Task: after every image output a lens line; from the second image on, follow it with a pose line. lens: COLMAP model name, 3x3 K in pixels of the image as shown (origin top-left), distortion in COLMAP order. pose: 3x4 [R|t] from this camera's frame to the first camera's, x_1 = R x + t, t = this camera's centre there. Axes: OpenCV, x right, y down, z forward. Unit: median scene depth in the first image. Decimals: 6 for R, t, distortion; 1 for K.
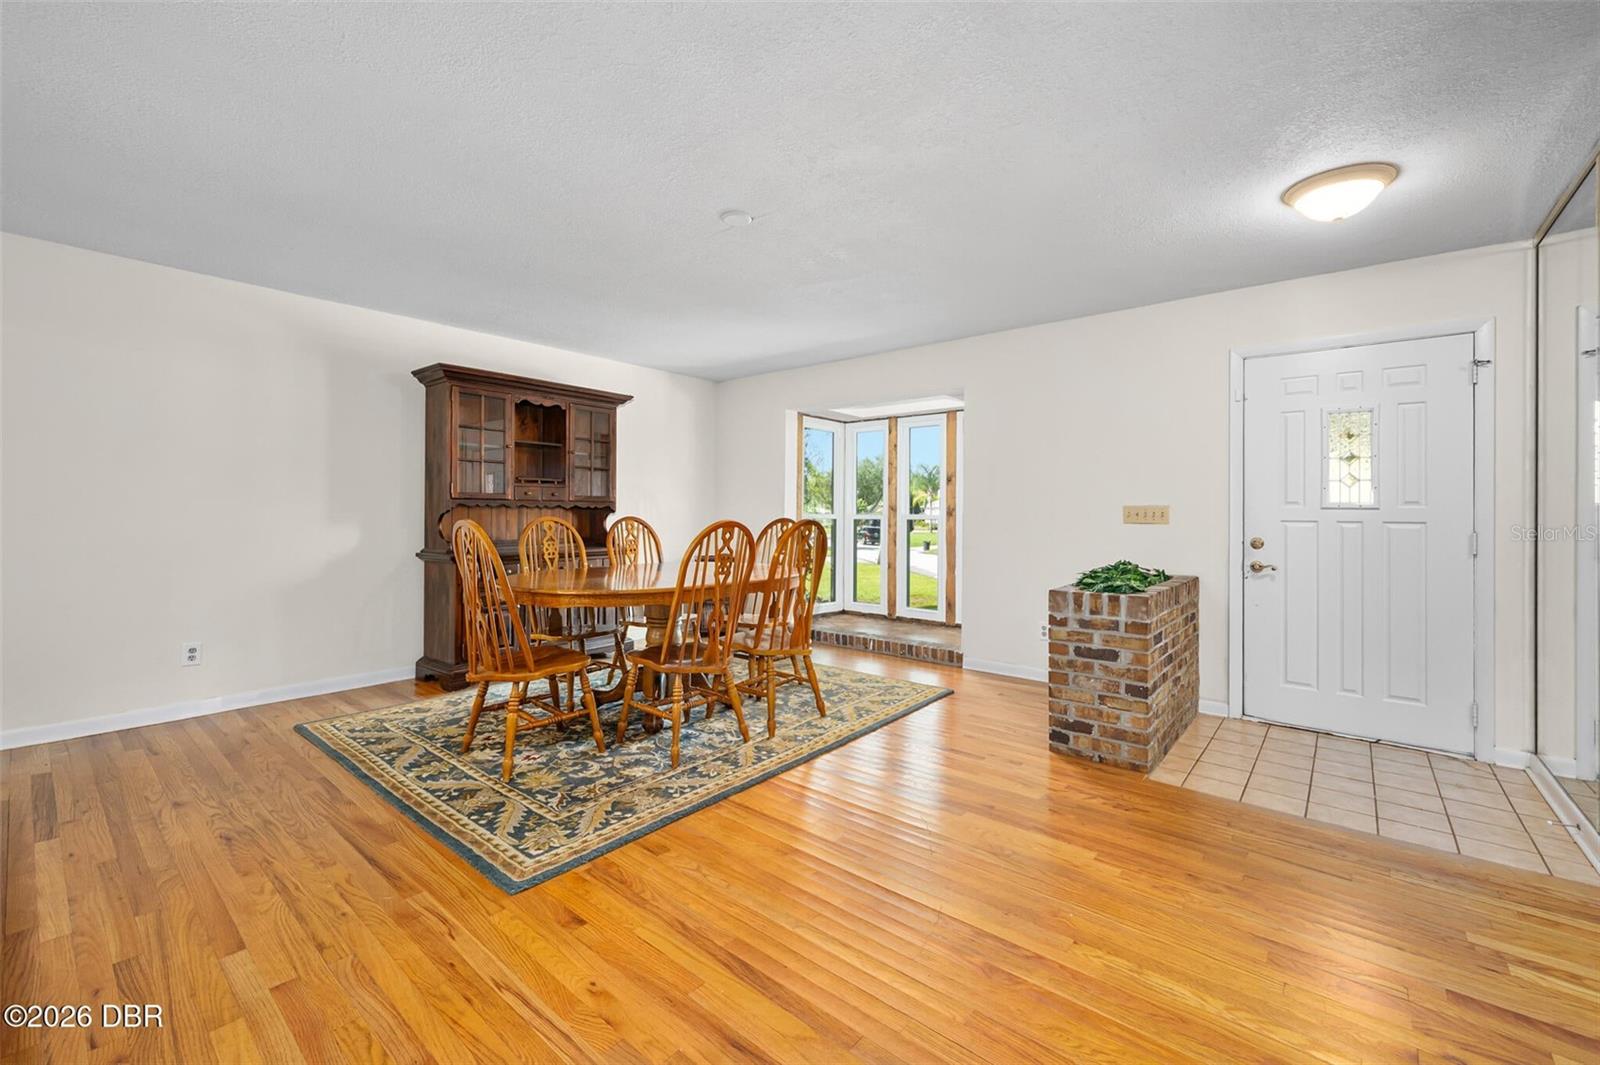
lens RADIAL K [[661.6, 0, 884.4], [0, 661.6, 508.0], [0, 0, 1]] dist [-0.001171, -0.000279]
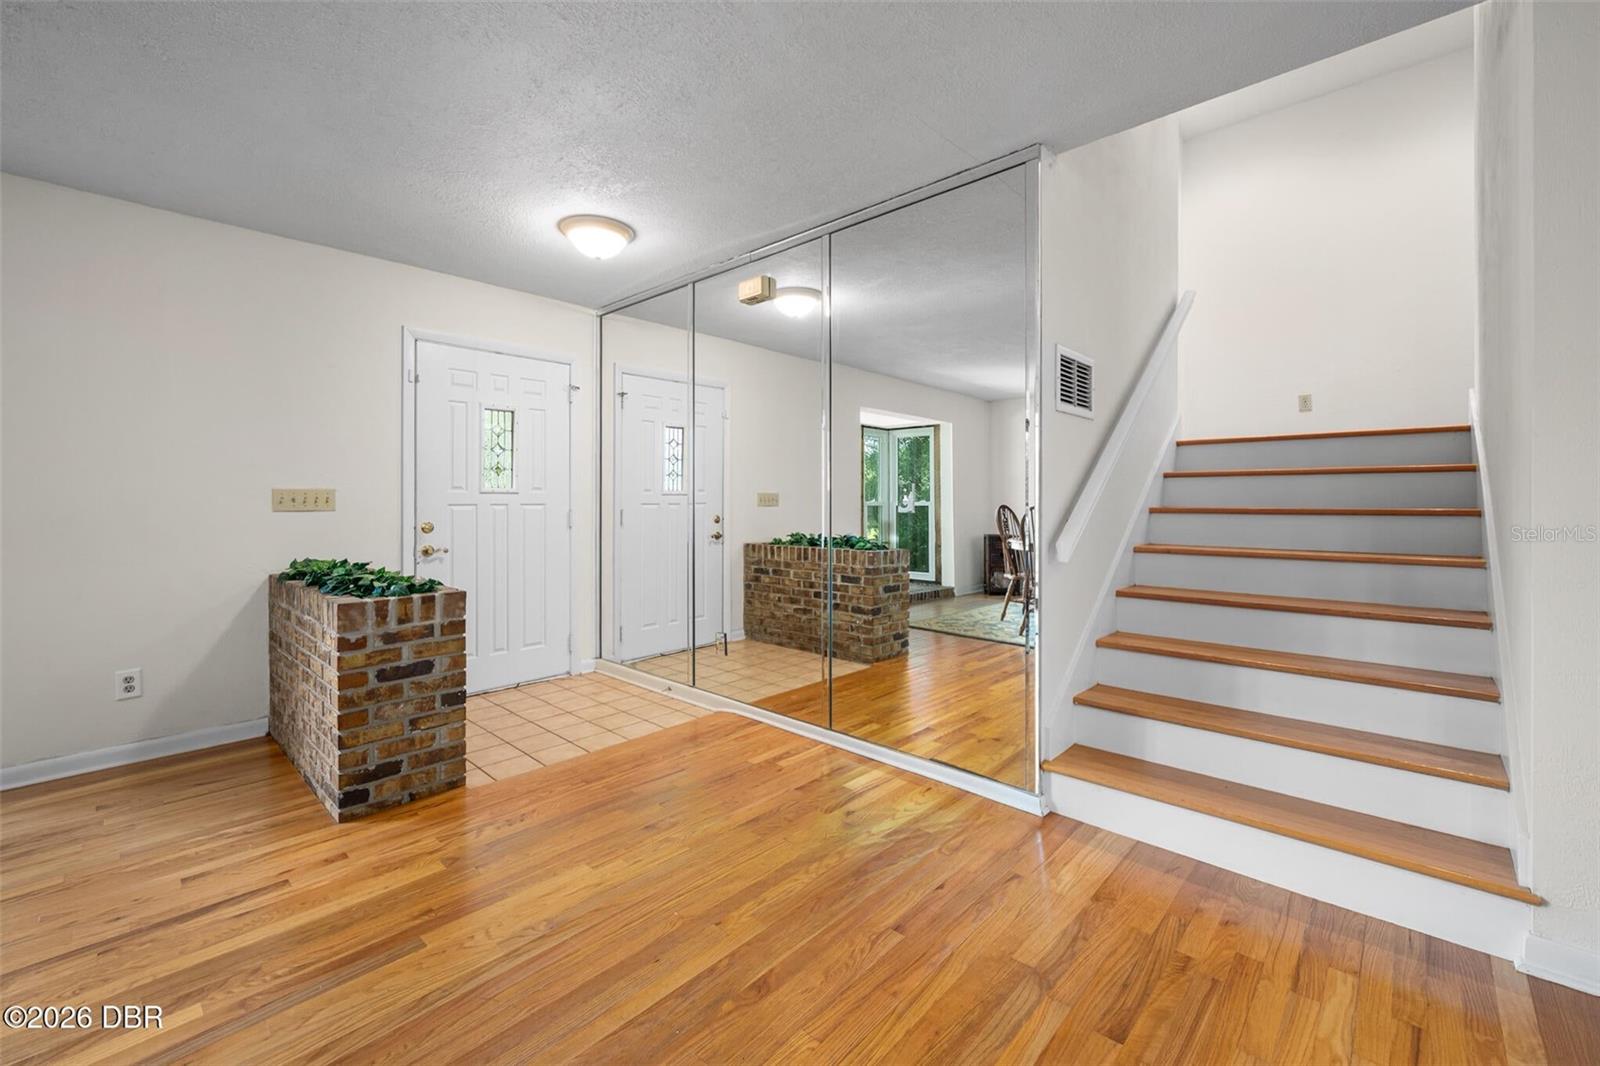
lens RADIAL K [[647.4, 0, 714.5], [0, 647.4, 501.3], [0, 0, 1]] dist [-0.002012, -0.000247]
pose [[0.174296, -0.010376, 0.984639, -0.398184], [-0.002426, 0.999937, 0.010967, 0.002001], [-0.984690, -0.004301, 0.174260, 0.493125]]
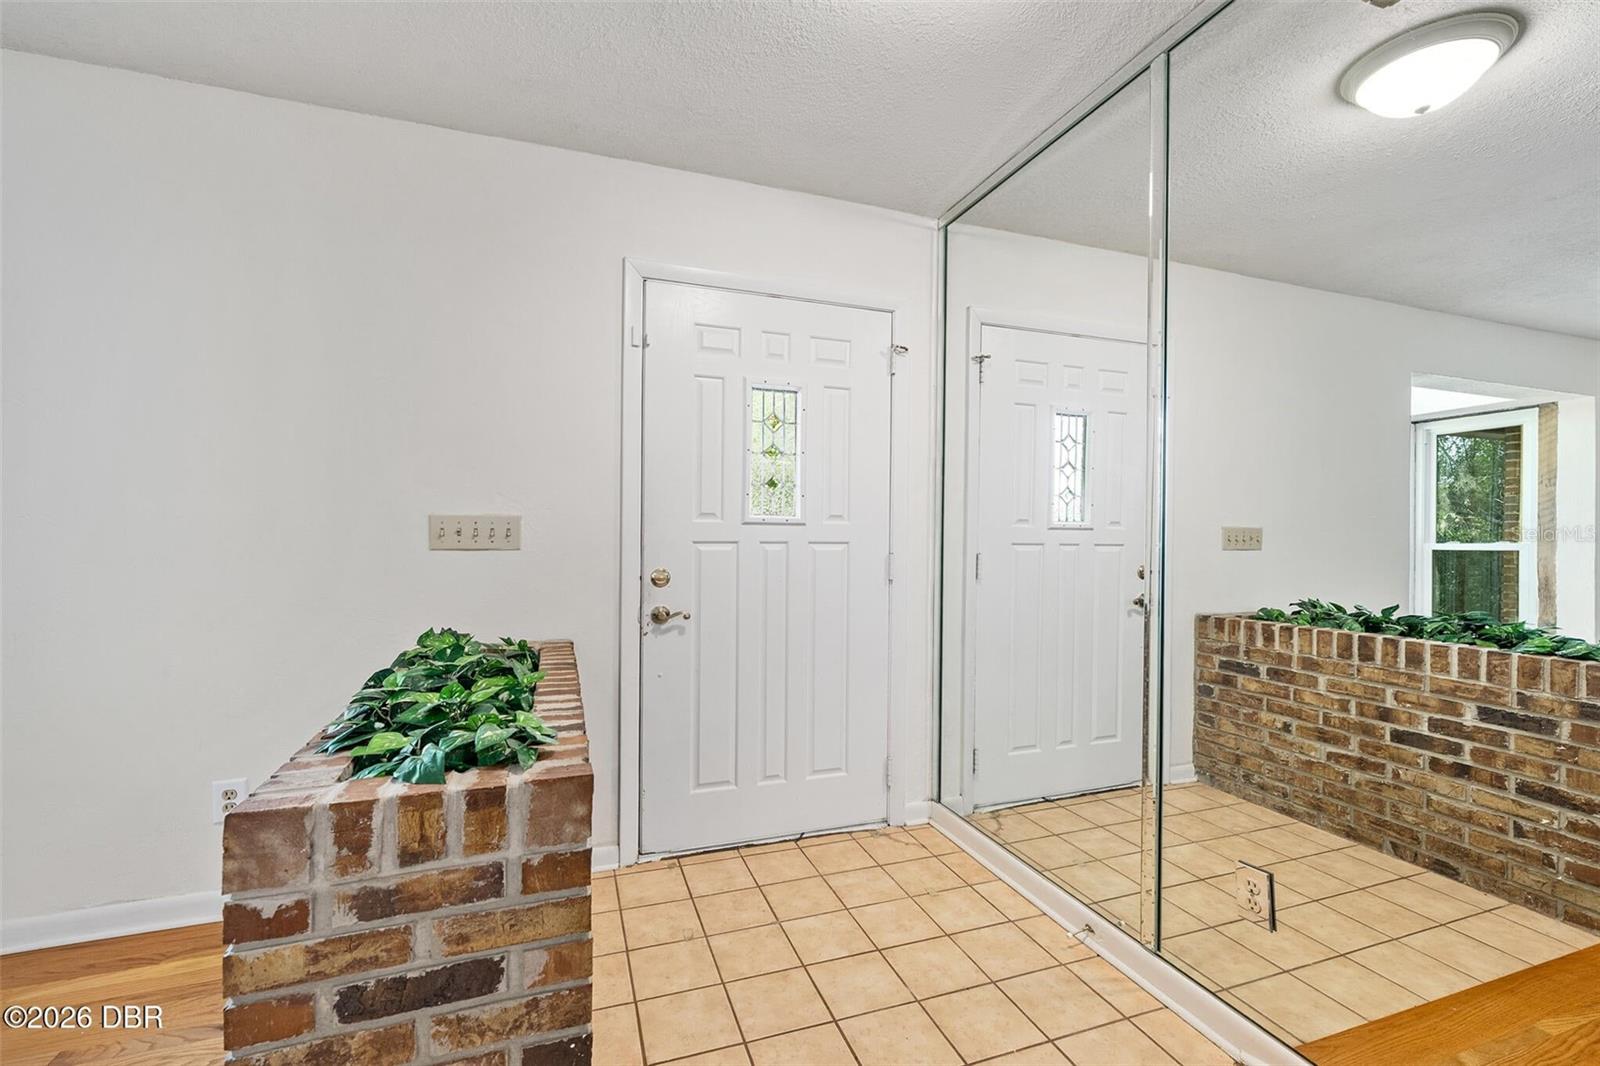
lens RADIAL K [[601.6, 0, 754.2], [0, 601.6, 536.1], [0, 0, 1]] dist [-0.001229, -0.000321]
pose [[0.593720, -0.004773, 0.804658, 0.190830], [-0.007251, 0.999910, 0.011281, 0.007691], [-0.804639, -0.012533, 0.593632, 0.722367]]
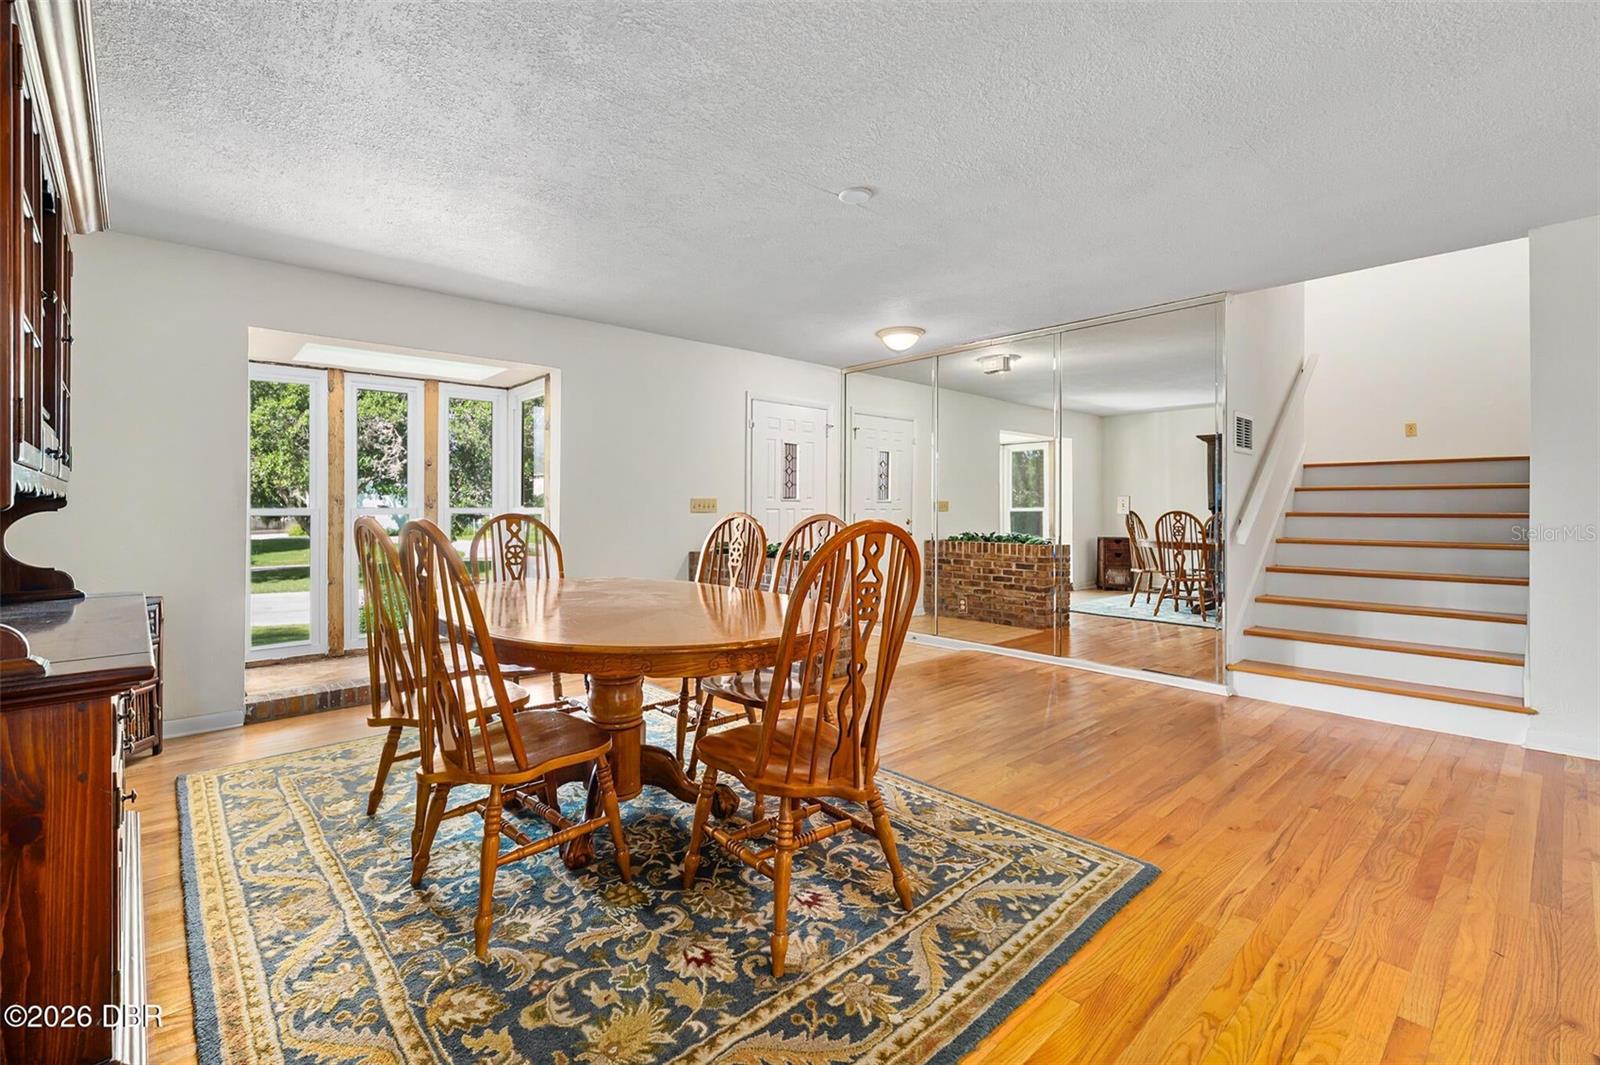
lens RADIAL K [[671.9, 0, 664.3], [0, 671.9, 507.3], [0, 0, 1]] dist [-0.000567, -0.000164]
pose [[0.277894, -0.008589, 0.960573, -1.172375], [-0.004466, 0.999938, 0.010233, 0.000864], [-0.960601, -0.007133, 0.277838, 0.953398]]
